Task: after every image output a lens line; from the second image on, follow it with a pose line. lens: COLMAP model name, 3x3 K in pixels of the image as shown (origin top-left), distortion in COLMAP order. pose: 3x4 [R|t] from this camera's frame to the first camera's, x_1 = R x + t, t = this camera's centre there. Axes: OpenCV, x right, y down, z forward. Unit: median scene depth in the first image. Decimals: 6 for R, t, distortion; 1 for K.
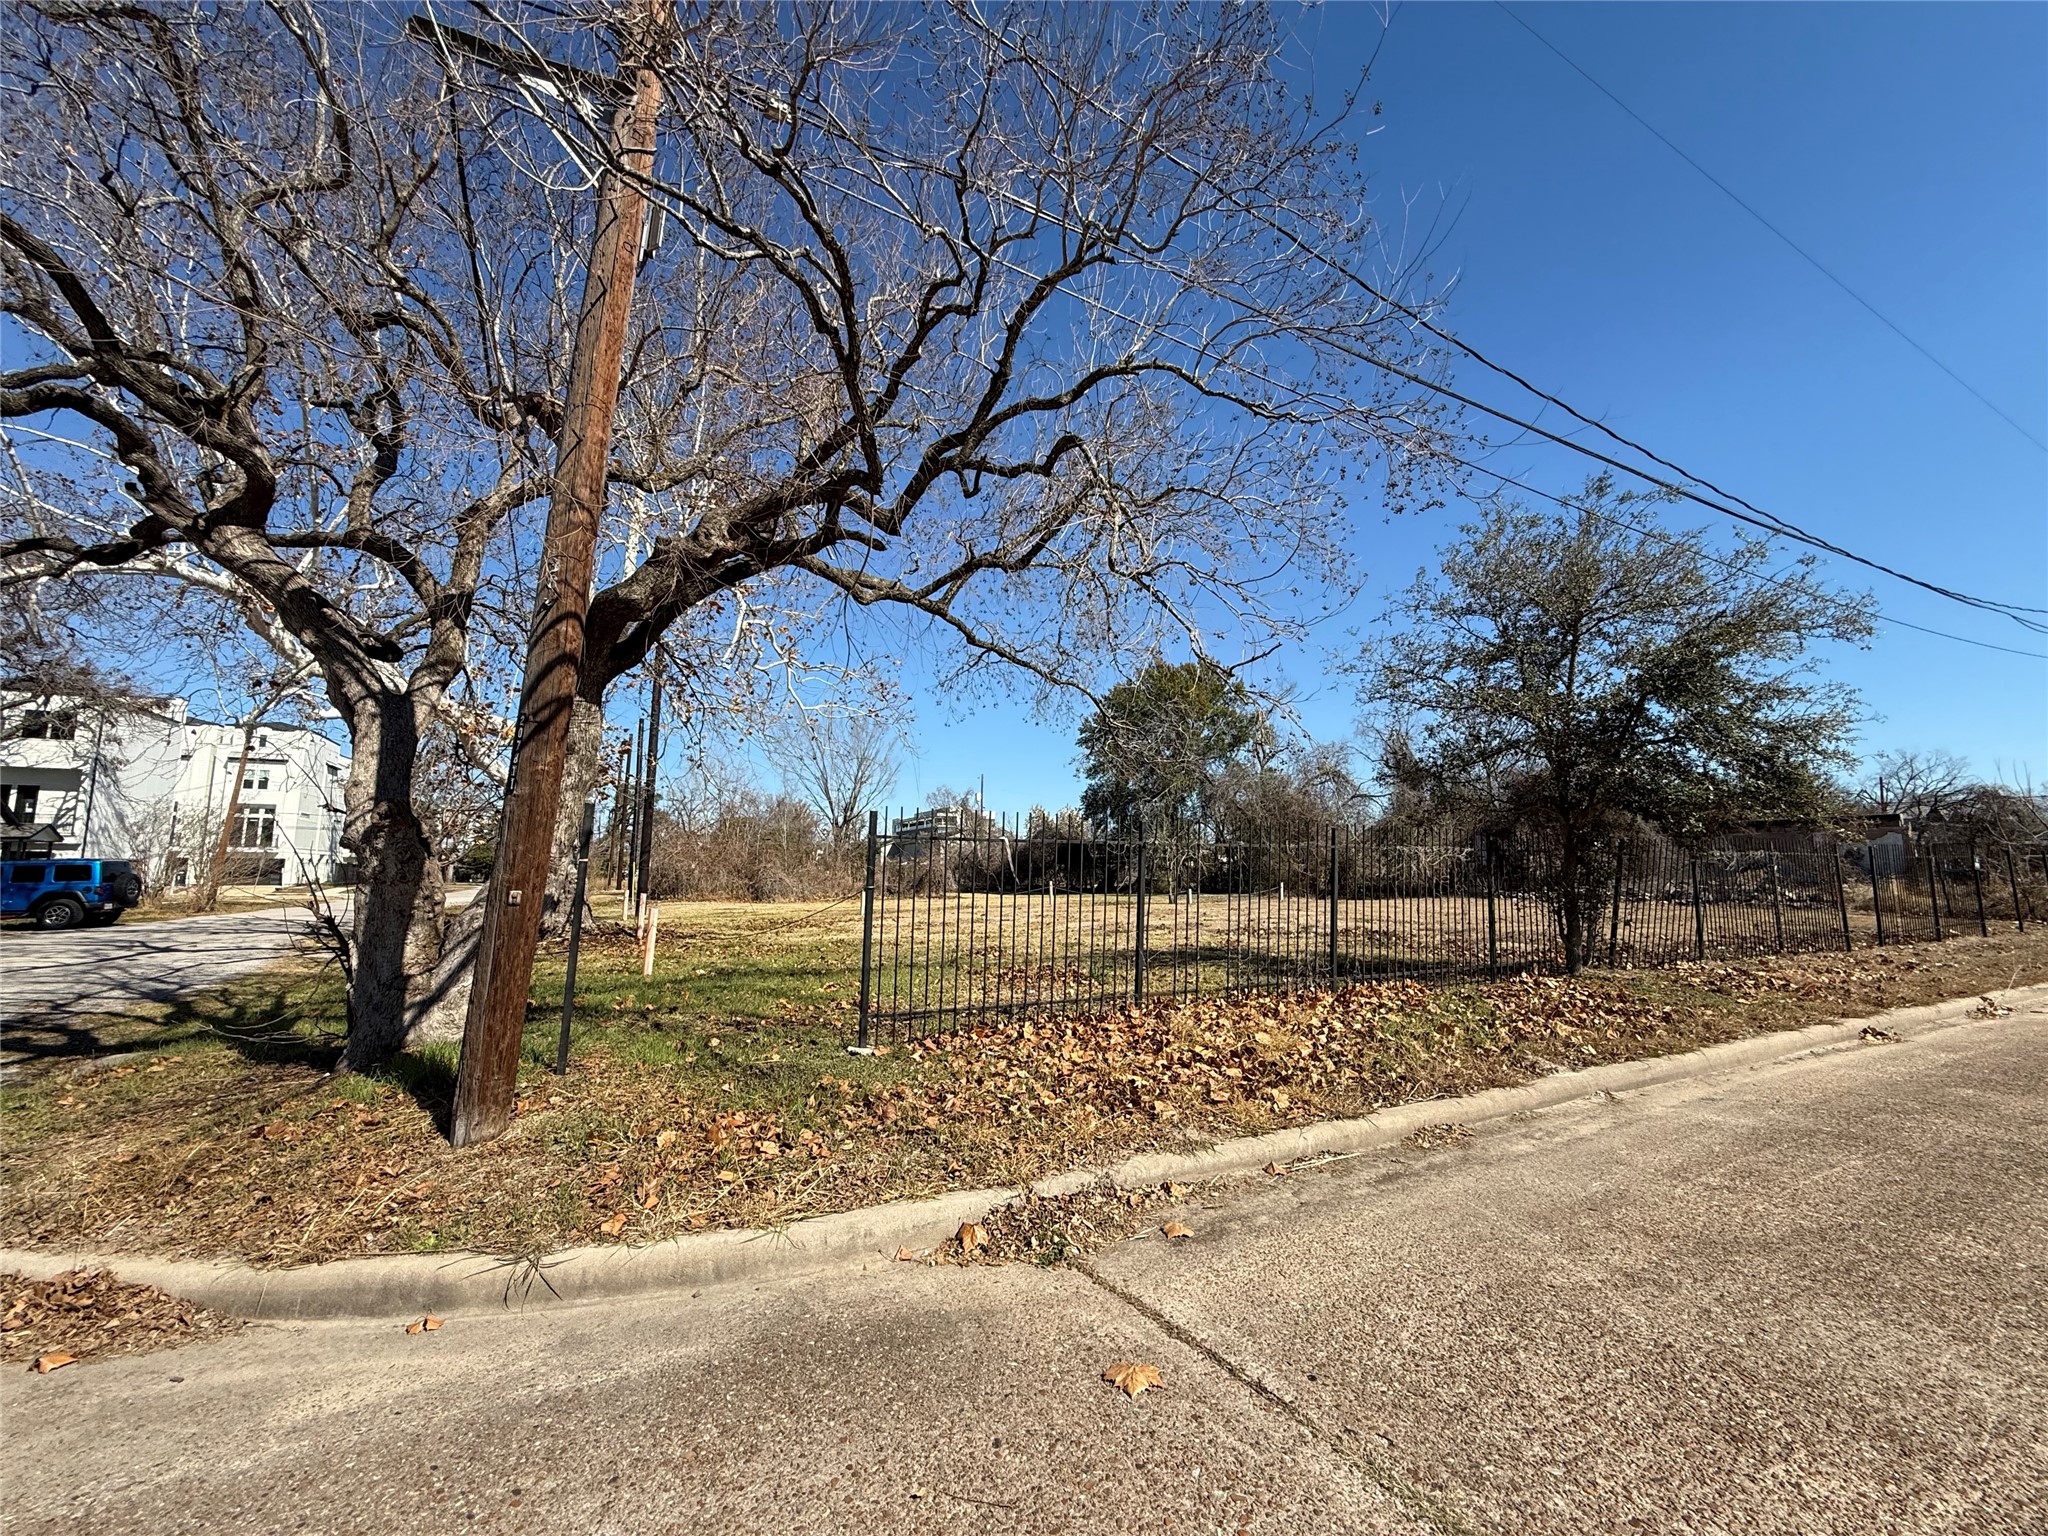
lens RADIAL K [[877.8, 0, 1024.0], [0, 877.8, 768.0], [0, 0, 1]] dist [-0.001513, -0.000007]
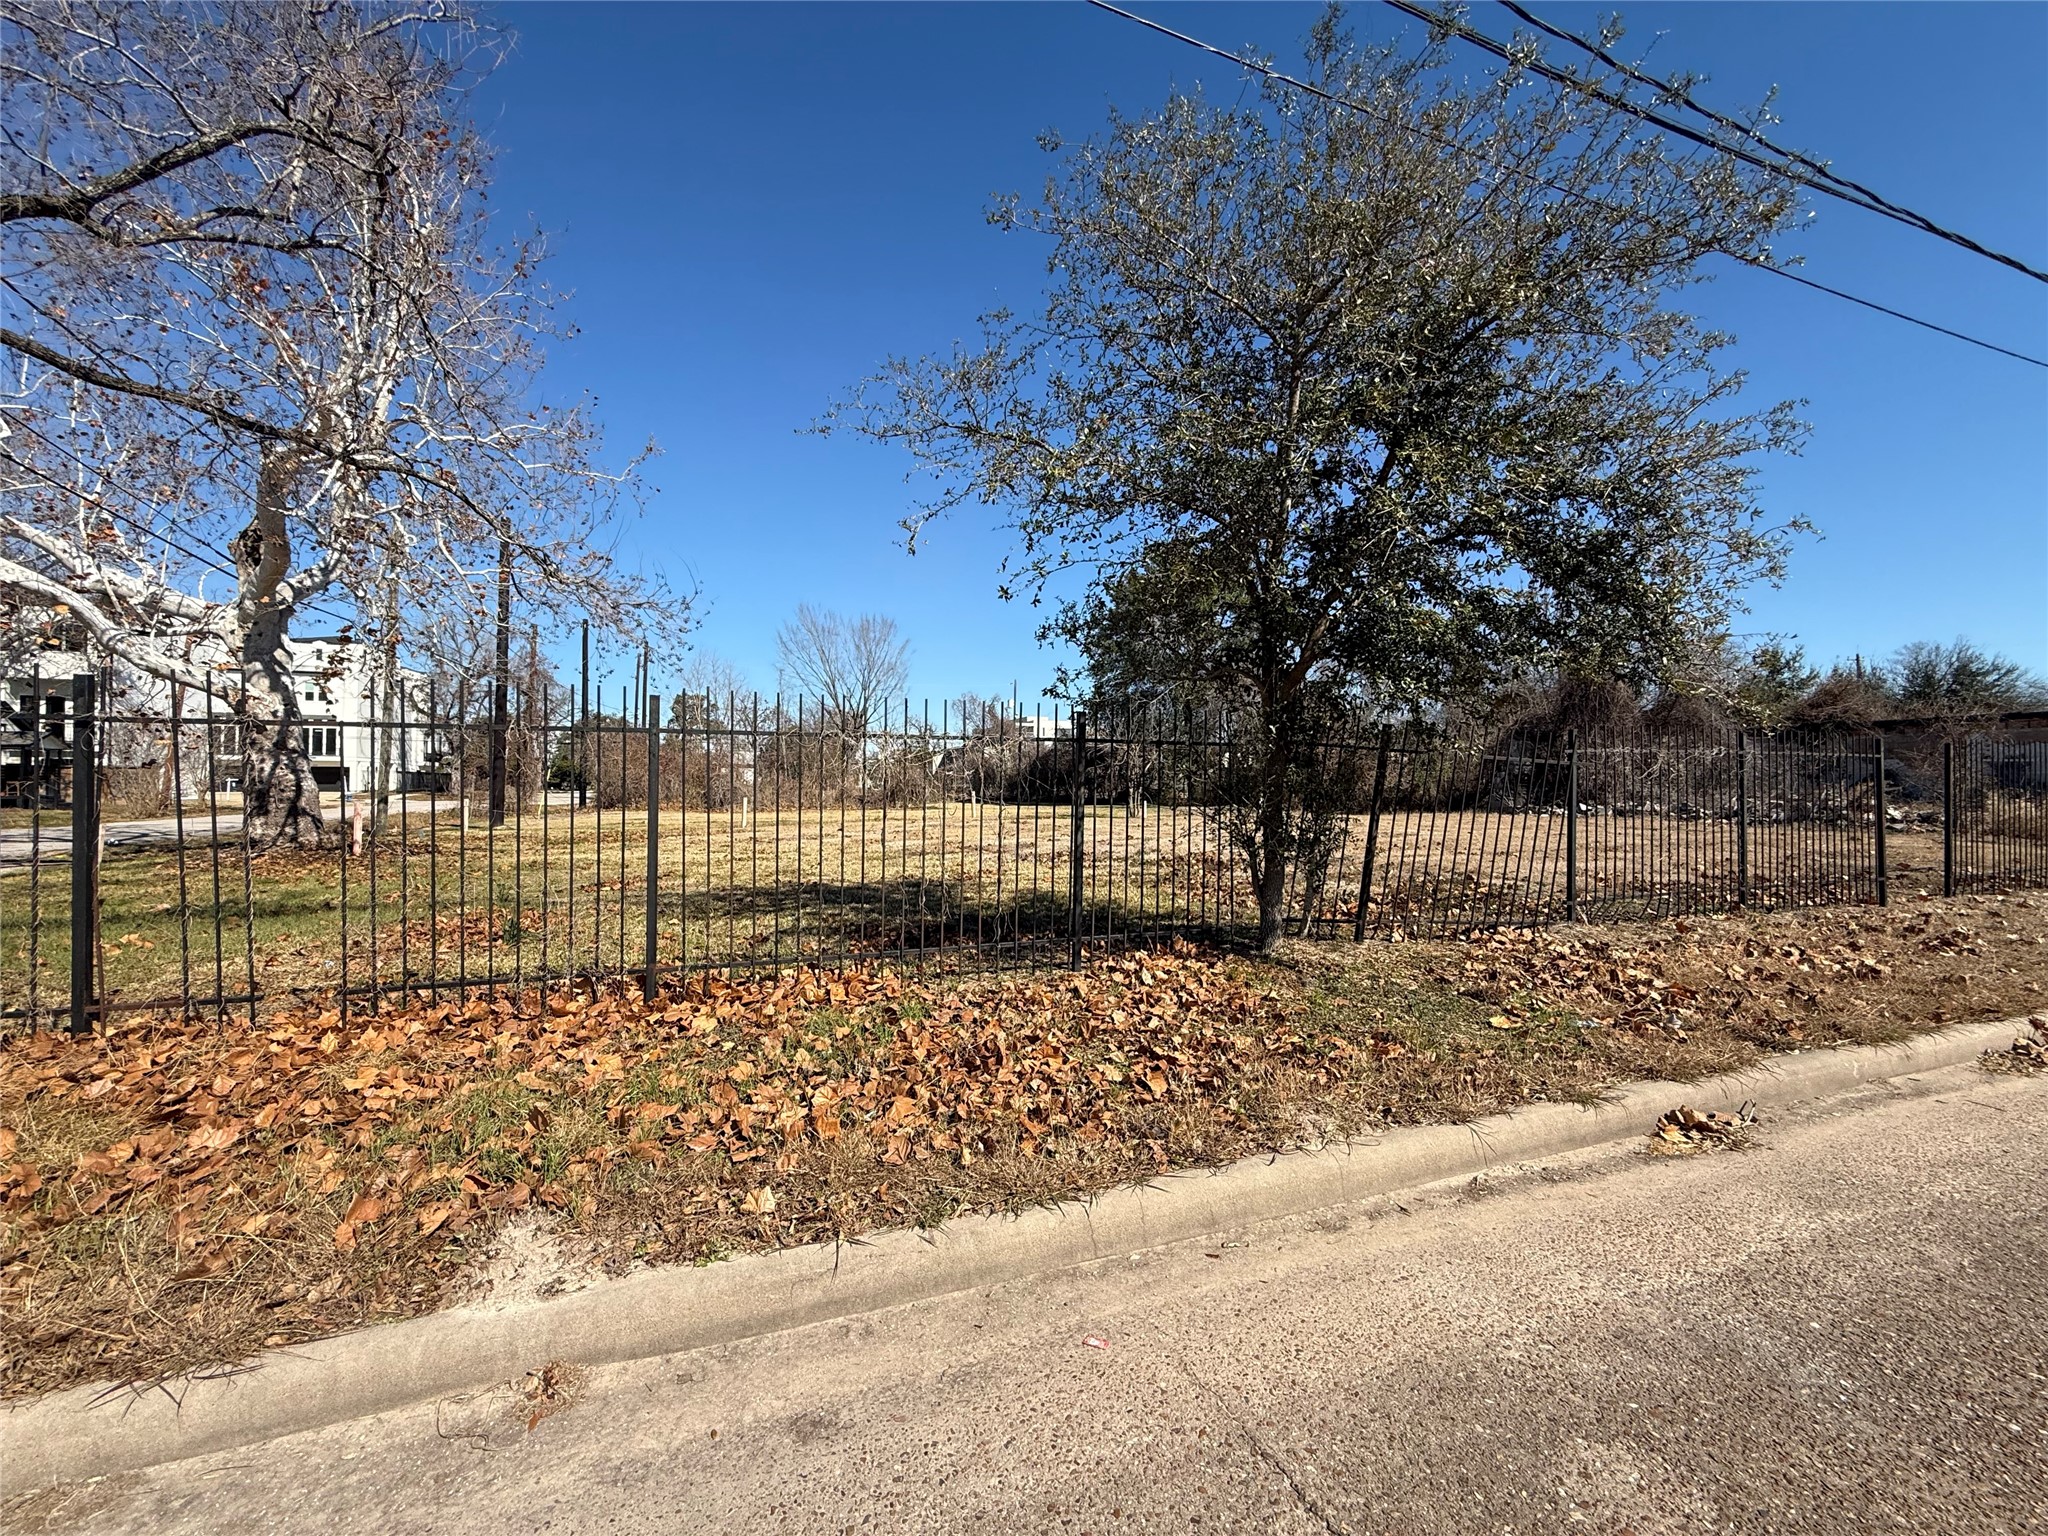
lens RADIAL K [[877.8, 0, 1024.0], [0, 877.8, 768.0], [0, 0, 1]] dist [-0.001513, -0.000007]
pose [[0.993175, 0.001557, -0.116627, 0.388803], [0.010304, 0.994831, 0.101024, 0.038385], [0.116182, -0.101536, 0.988024, 0.300847]]
